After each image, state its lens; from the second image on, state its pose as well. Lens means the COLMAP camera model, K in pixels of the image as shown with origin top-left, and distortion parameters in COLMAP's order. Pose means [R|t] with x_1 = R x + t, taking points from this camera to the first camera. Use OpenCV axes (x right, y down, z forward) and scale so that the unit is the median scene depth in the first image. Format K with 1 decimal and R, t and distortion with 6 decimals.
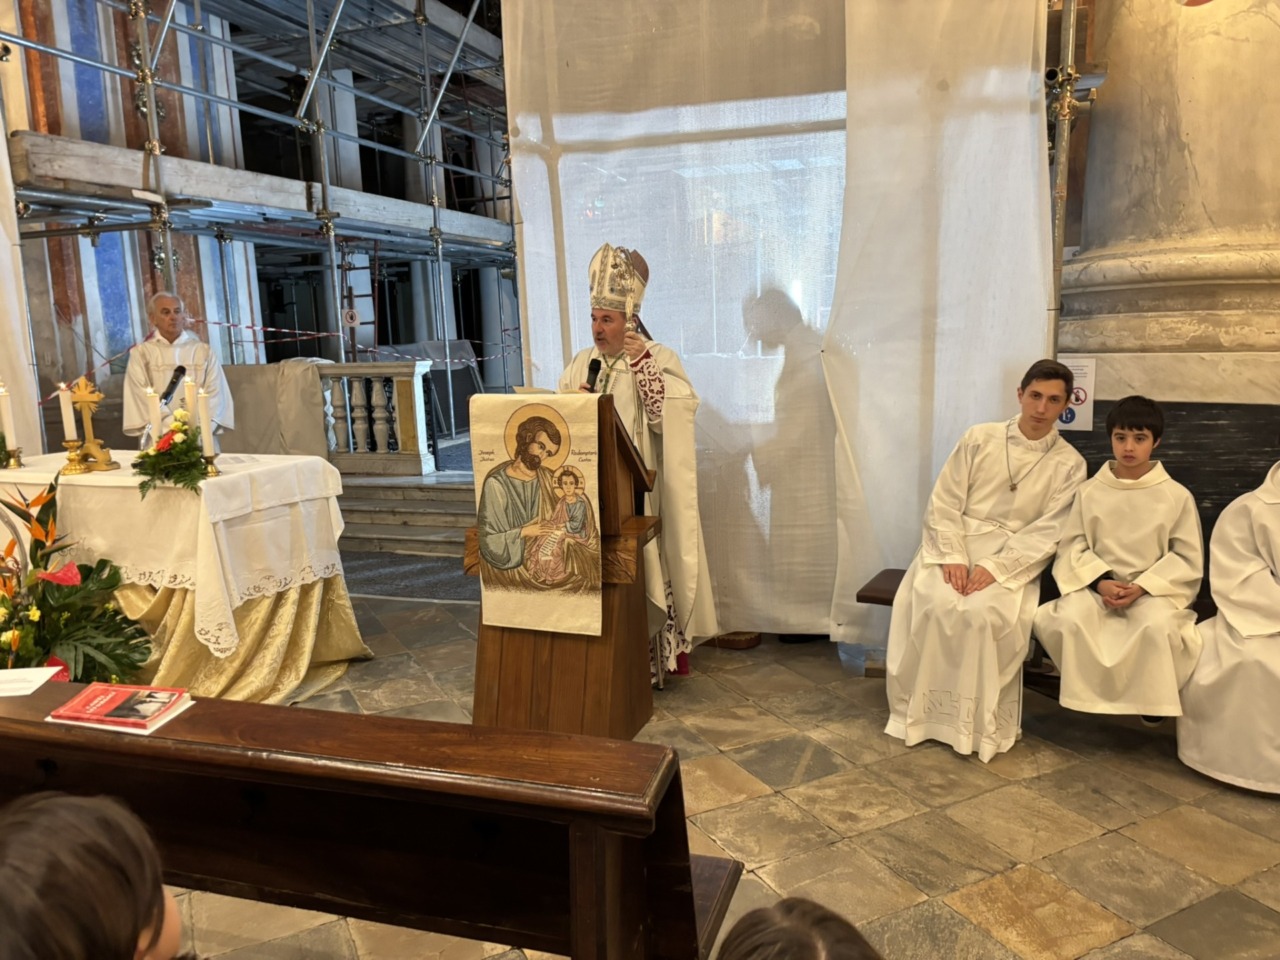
lens RADIAL K [[980.8, 0, 649.3], [0, 980.8, 483.4], [0, 0, 1]] dist [0.030285, -0.007035]
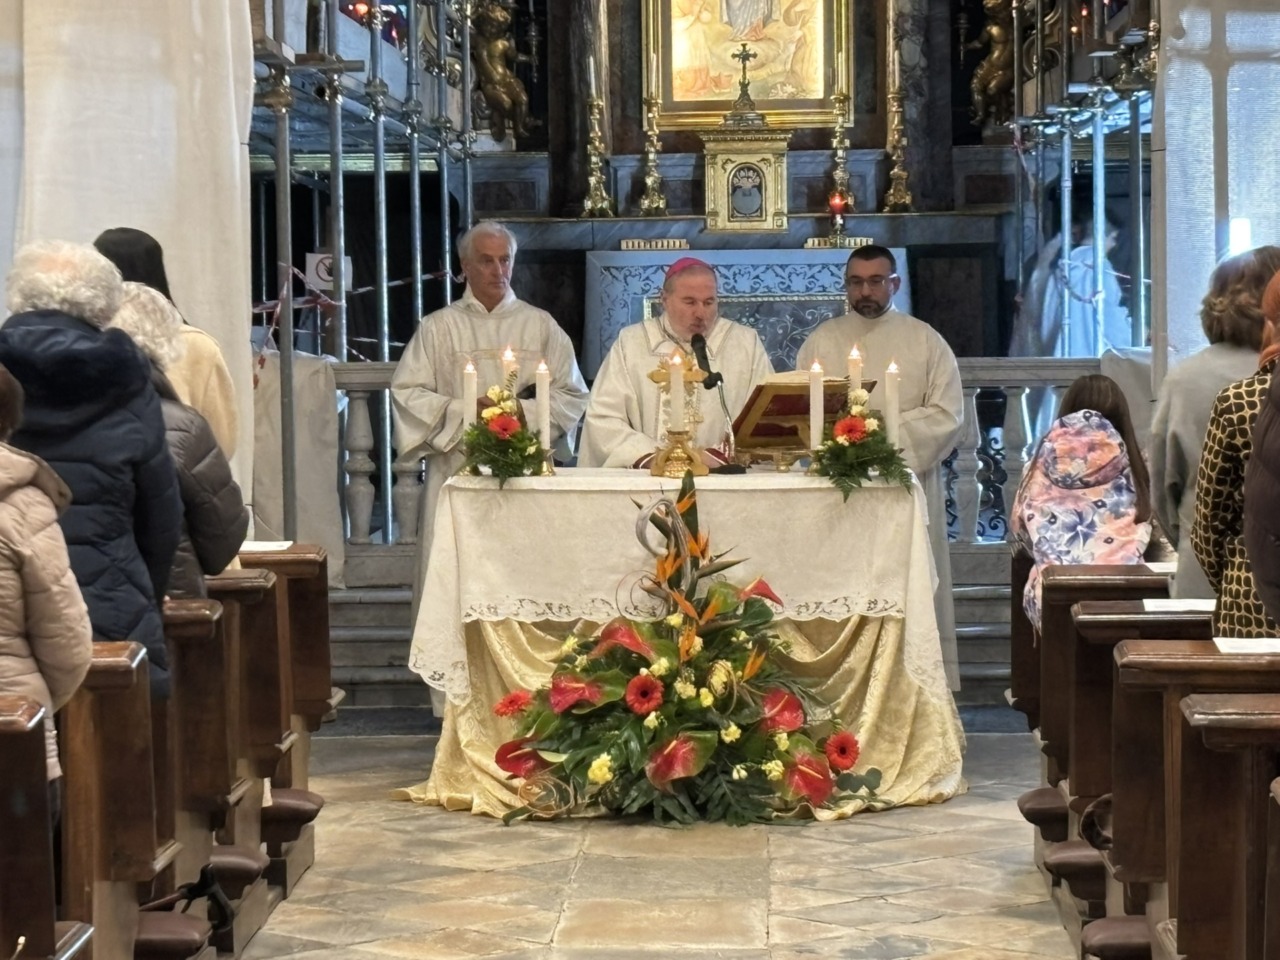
lens RADIAL K [[3918.8, 0, 640.0], [0, 3918.8, 480.0], [0, 0, 1]] dist [0.049277, -1.127392]
pose [[0.966997, 0.003150, 0.254768, -1.290150], [0.026718, 0.993157, -0.113688, 0.307837], [-0.253383, 0.116743, 0.960296, -1.716265]]
